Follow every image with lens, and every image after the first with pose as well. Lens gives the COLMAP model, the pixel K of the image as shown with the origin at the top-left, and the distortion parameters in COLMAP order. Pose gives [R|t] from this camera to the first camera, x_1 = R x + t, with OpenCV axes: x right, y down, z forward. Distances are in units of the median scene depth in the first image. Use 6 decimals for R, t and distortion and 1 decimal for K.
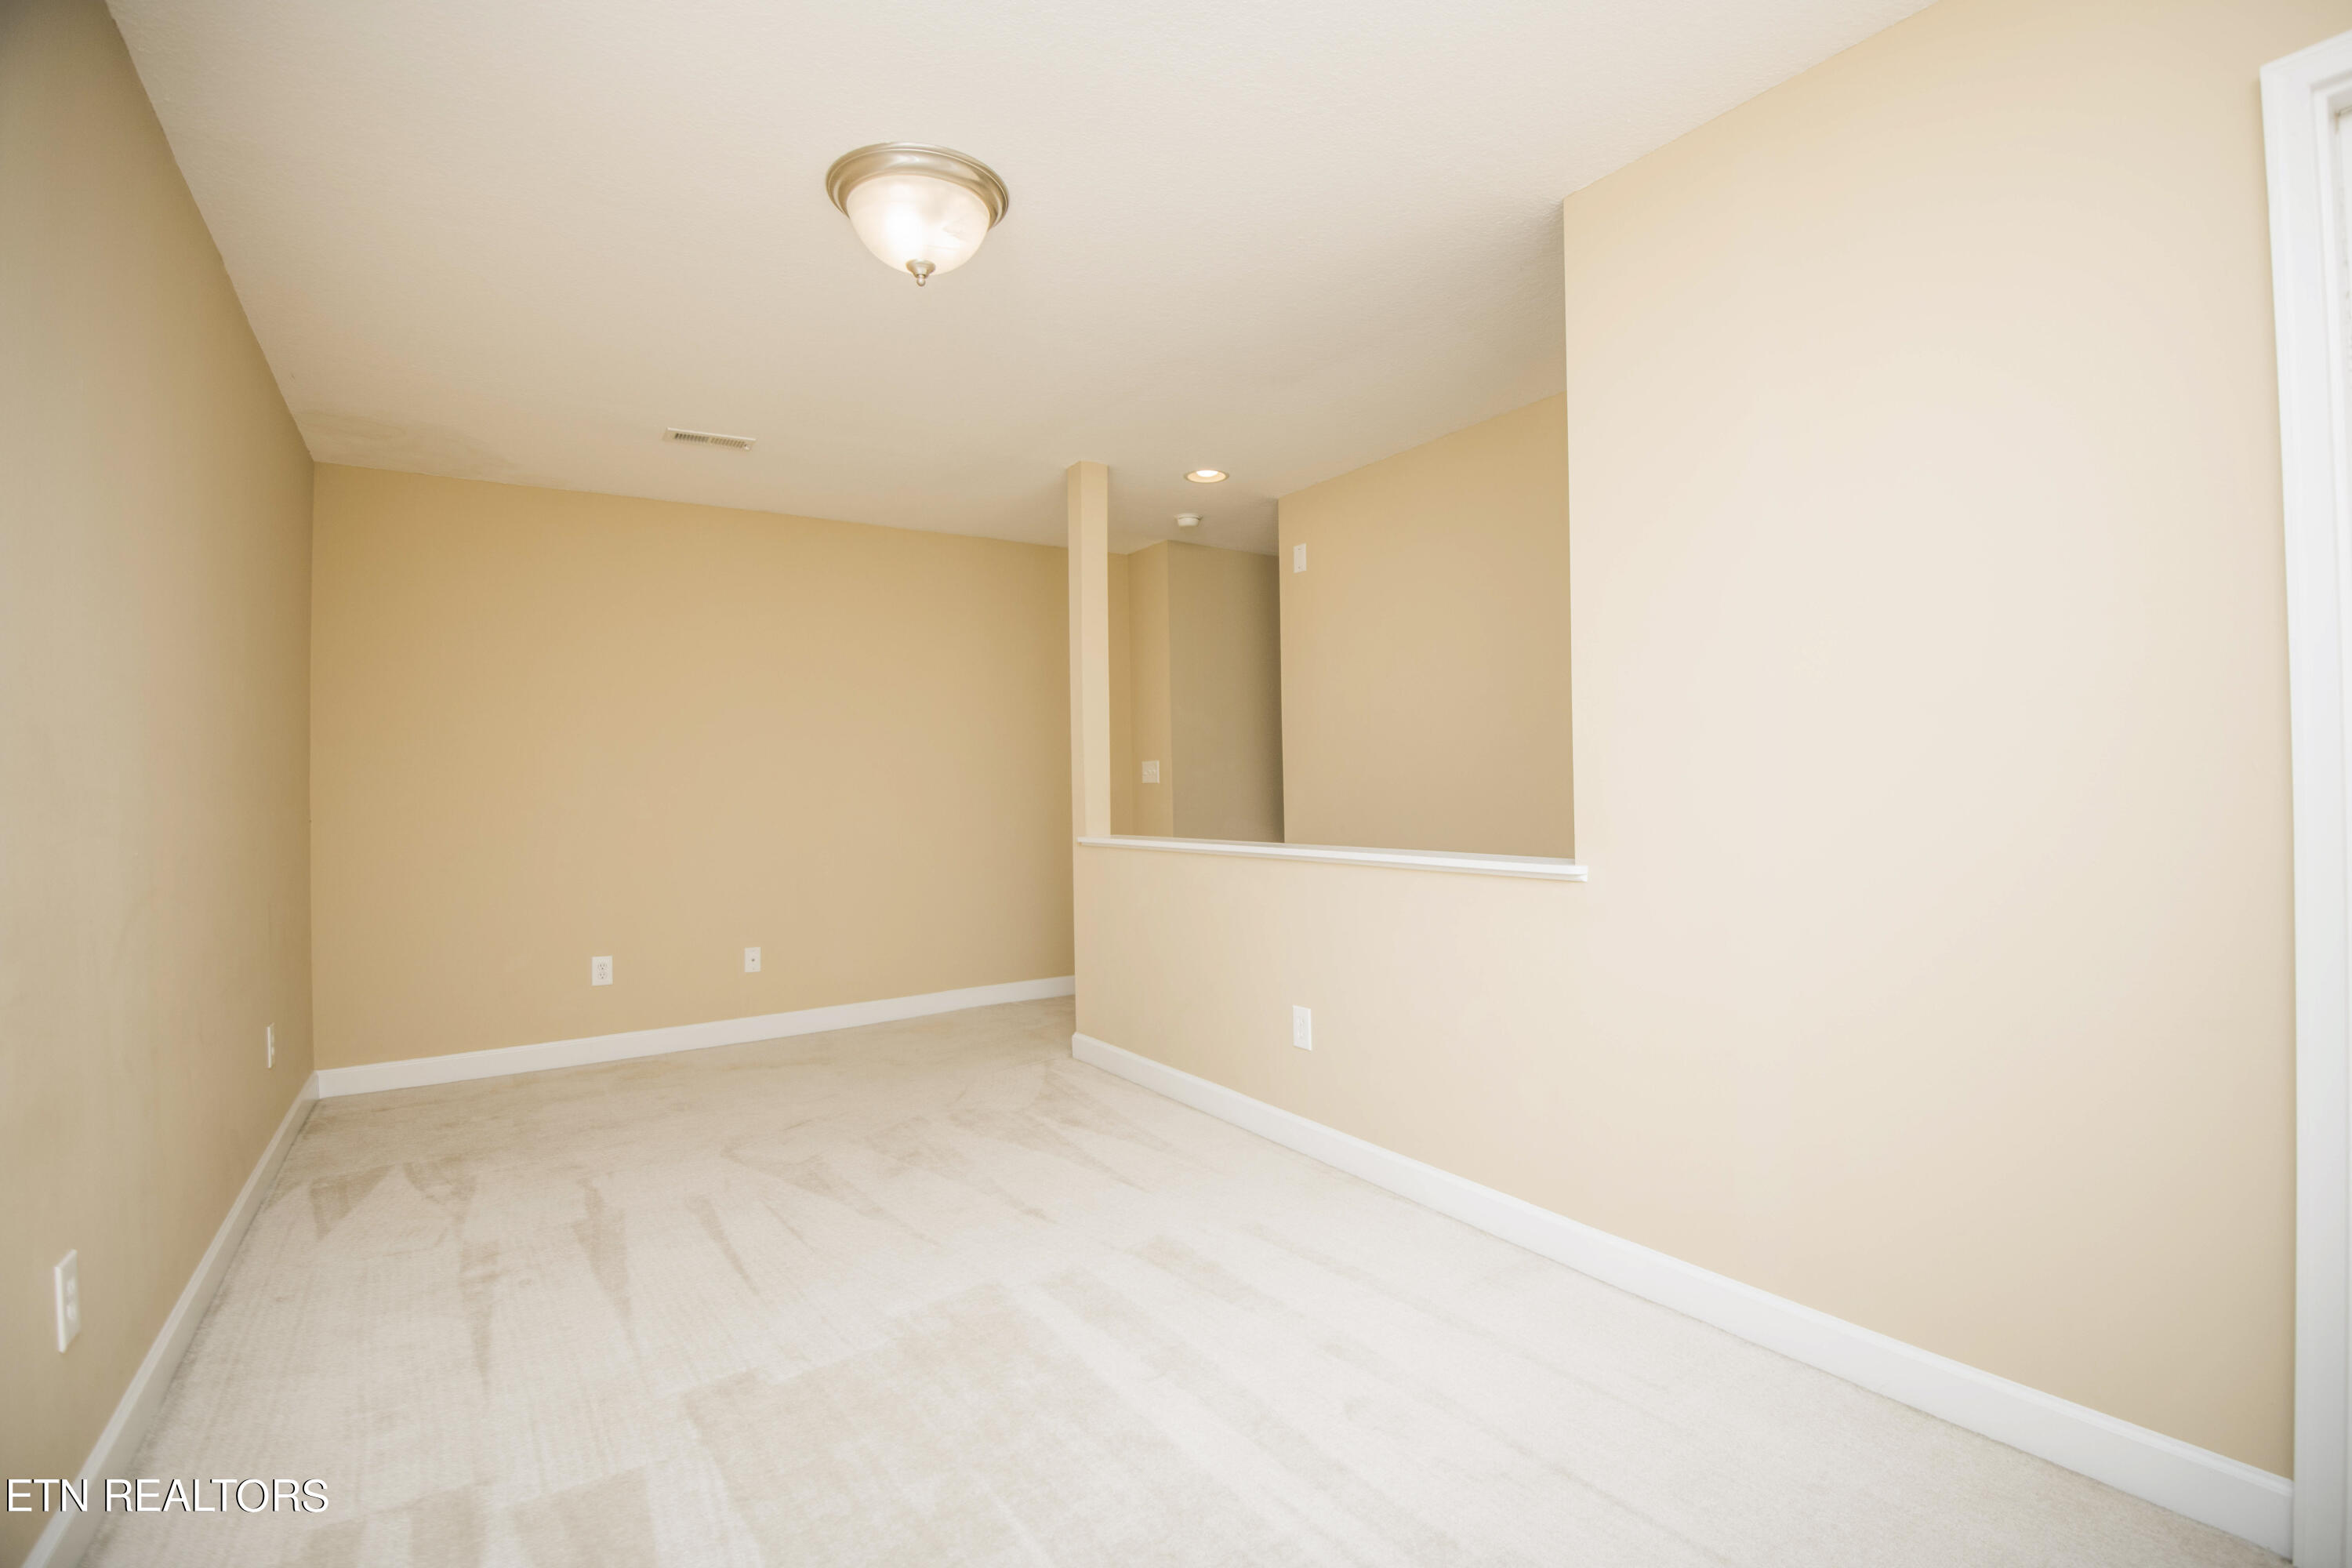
lens RADIAL K [[1074.6, 0, 1200.1], [0, 1074.6, 778.8], [0, 0, 1]] dist [-0.014487, -0.013475]
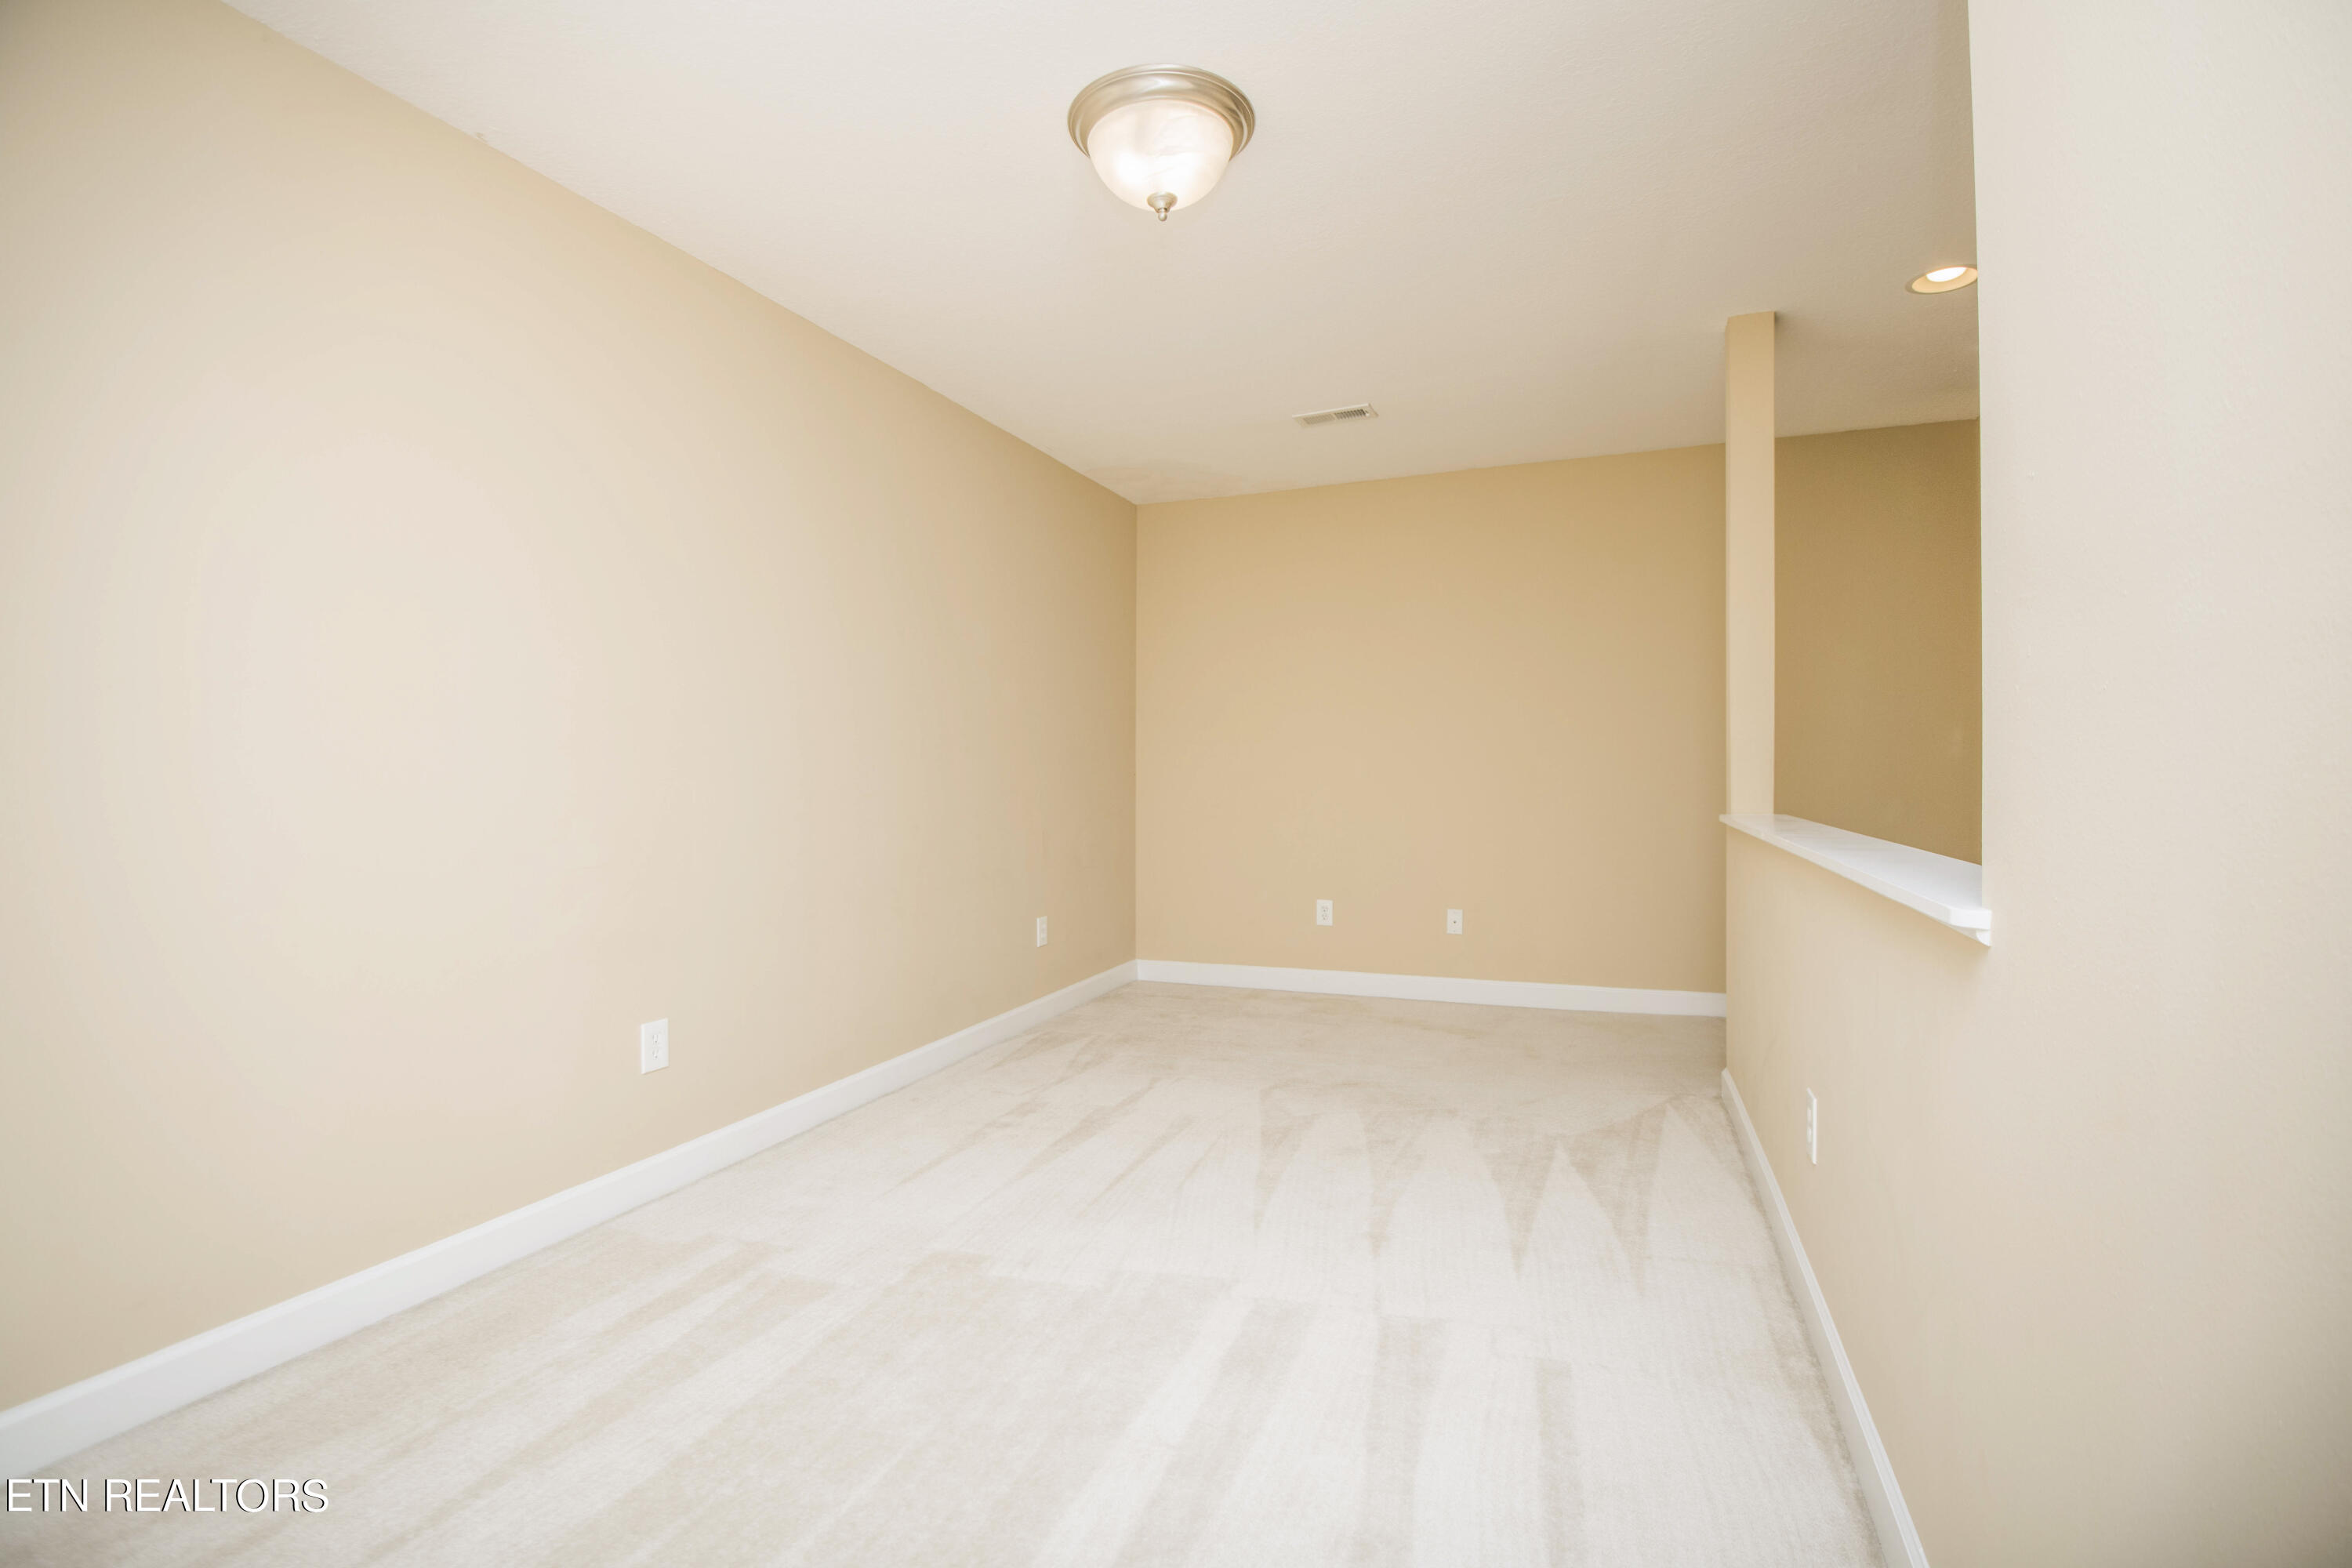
lens RADIAL K [[1074.6, 0, 1193.3], [0, 1074.6, 778.8], [0, 0, 1]] dist [-0.014487, -0.013475]
pose [[0.569504, 0.023601, -0.821650, 0.364981], [0.000941, 0.999568, 0.029364, 0.007227], [0.821988, -0.017497, 0.569236, 0.312677]]
